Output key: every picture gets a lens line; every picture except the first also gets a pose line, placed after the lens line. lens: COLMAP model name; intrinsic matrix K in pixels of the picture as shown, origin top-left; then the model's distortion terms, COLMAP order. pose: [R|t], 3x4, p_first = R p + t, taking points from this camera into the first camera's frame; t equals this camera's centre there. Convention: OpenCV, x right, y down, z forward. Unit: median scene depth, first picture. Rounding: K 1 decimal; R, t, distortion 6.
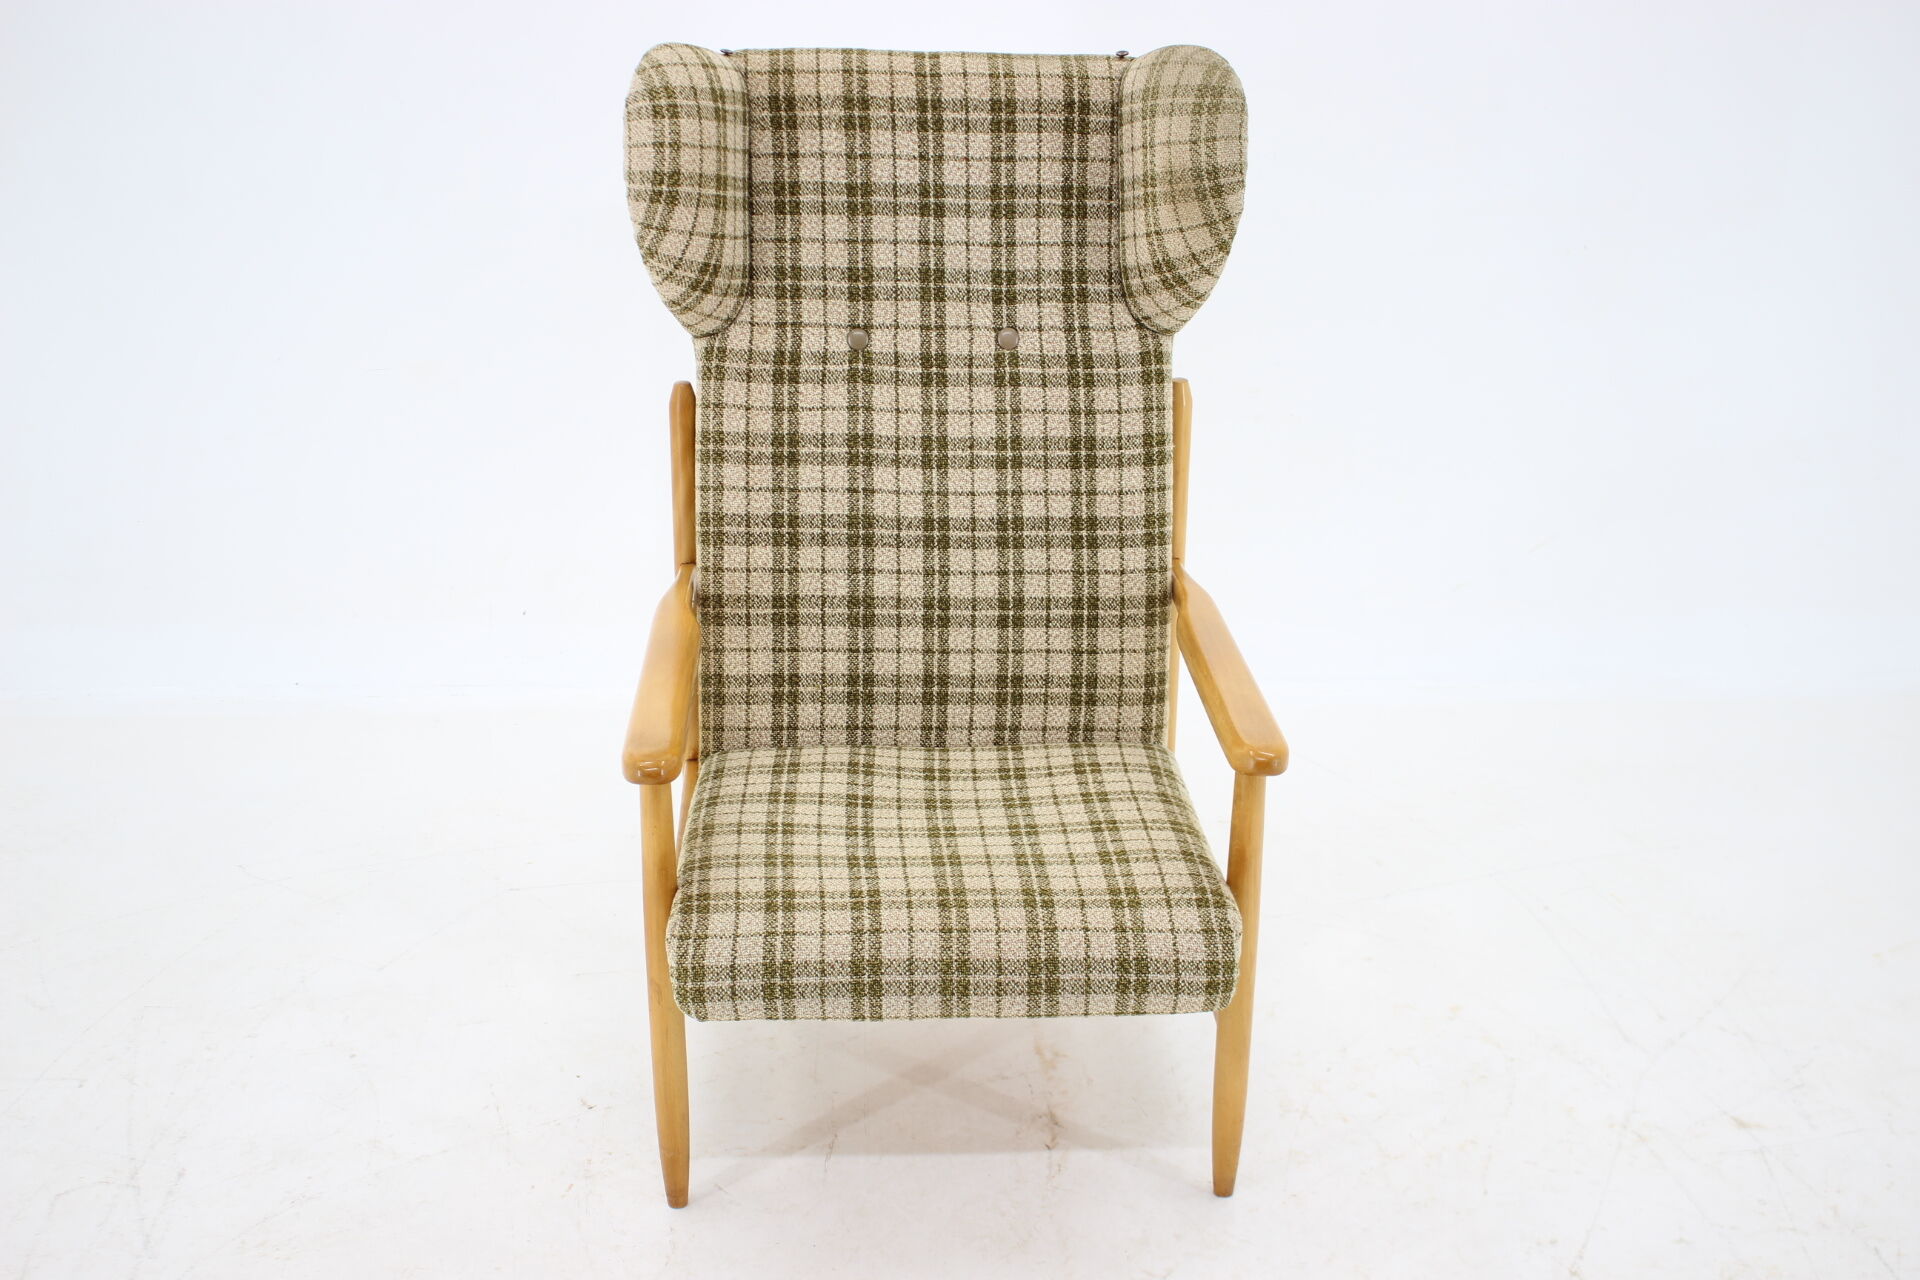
lens RADIAL K [[2431.5, 0, 961.3], [0, 2431.5, 631.9], [0, 0, 1]] dist [-0.051378, 0.000000]
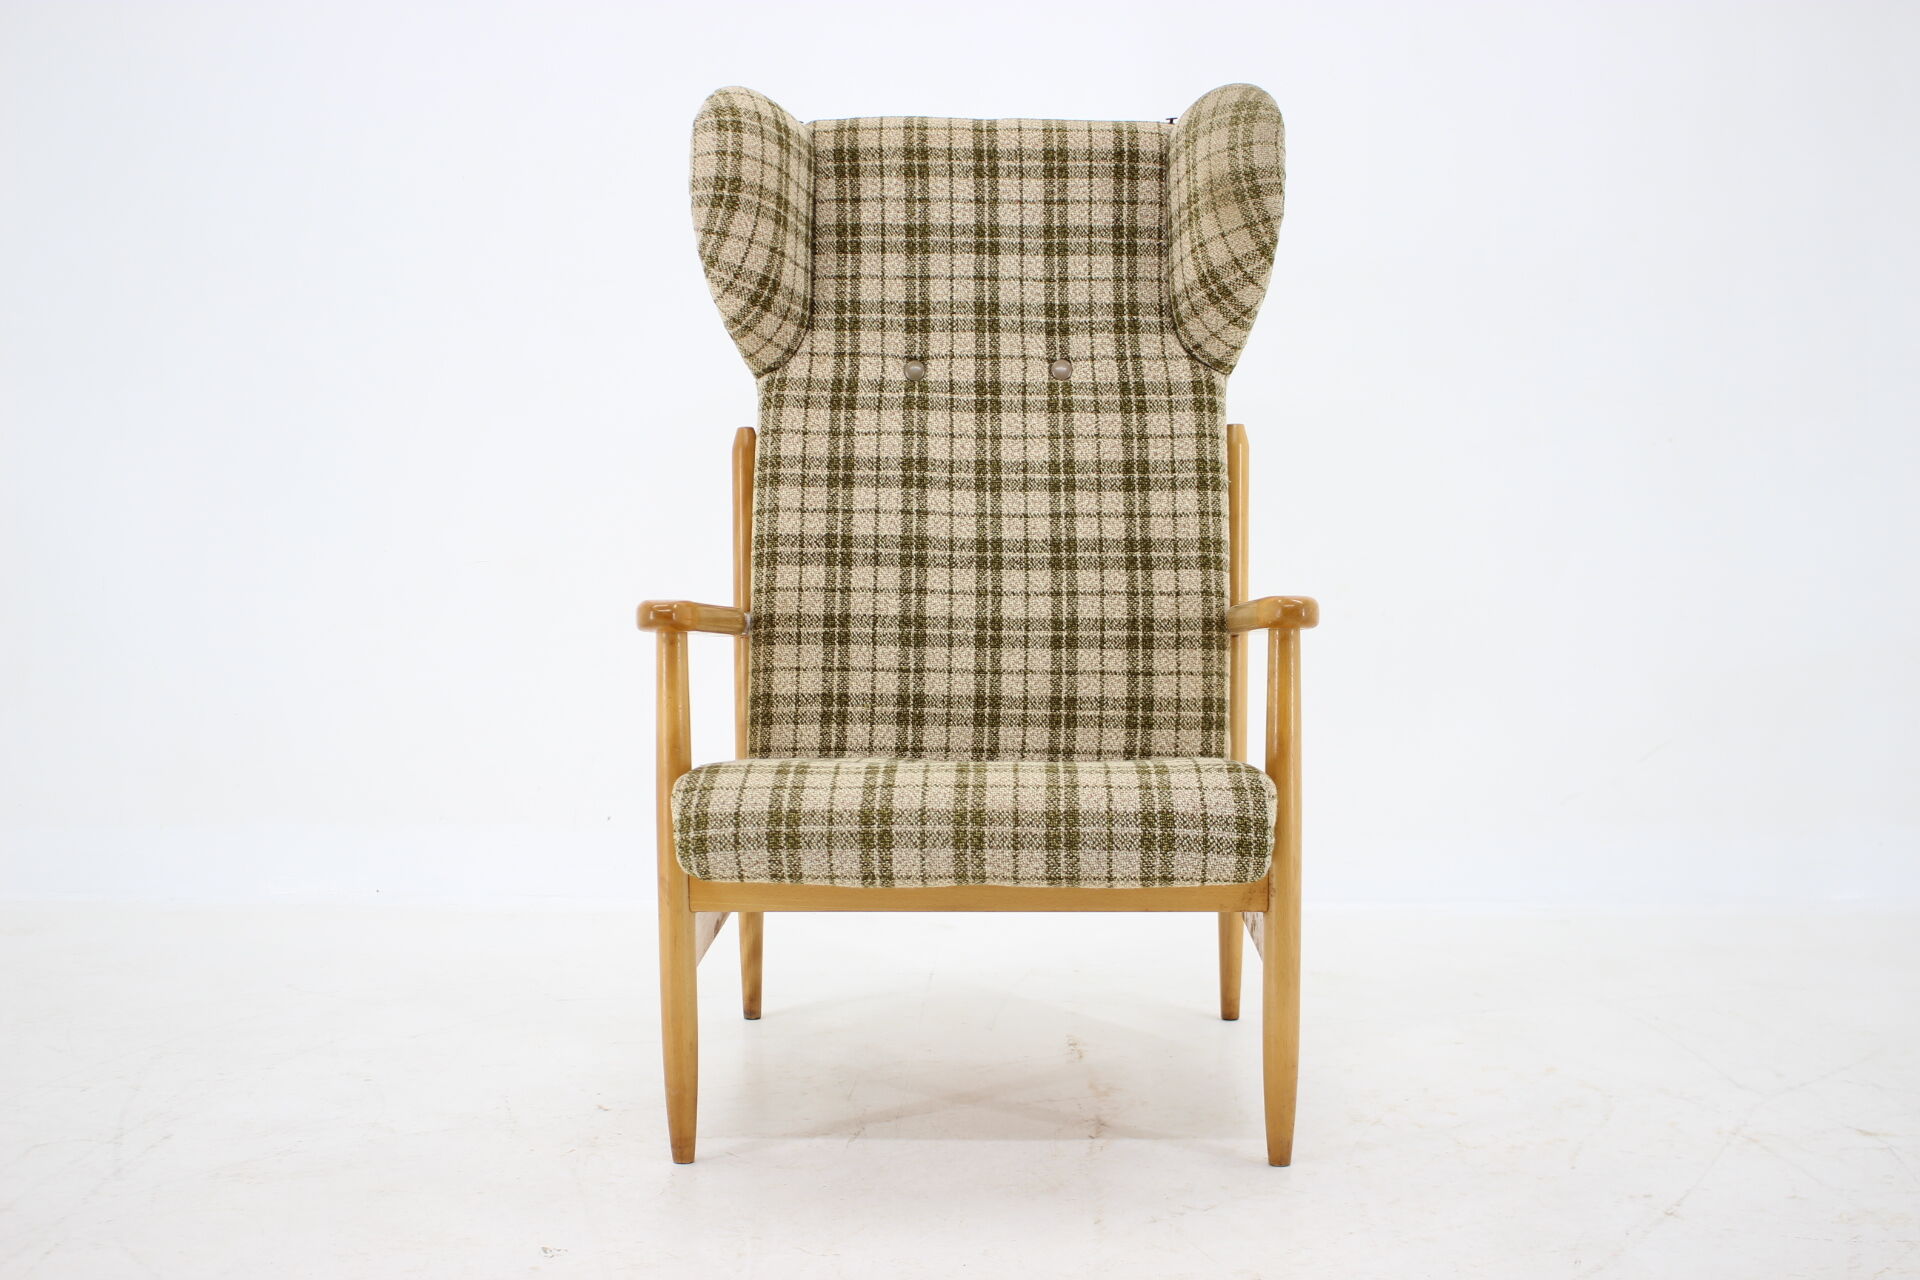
lens RADIAL K [[2431.5, 0, 956.0], [0, 2431.5, 633.0], [0, 0, 1]] dist [-0.051378, 0.000000]
pose [[0.996478, -0.007011, -0.083564, 0.060112], [-0.019085, 0.951388, -0.307403, 0.301093], [0.081657, 0.307915, 0.947903, 0.064328]]
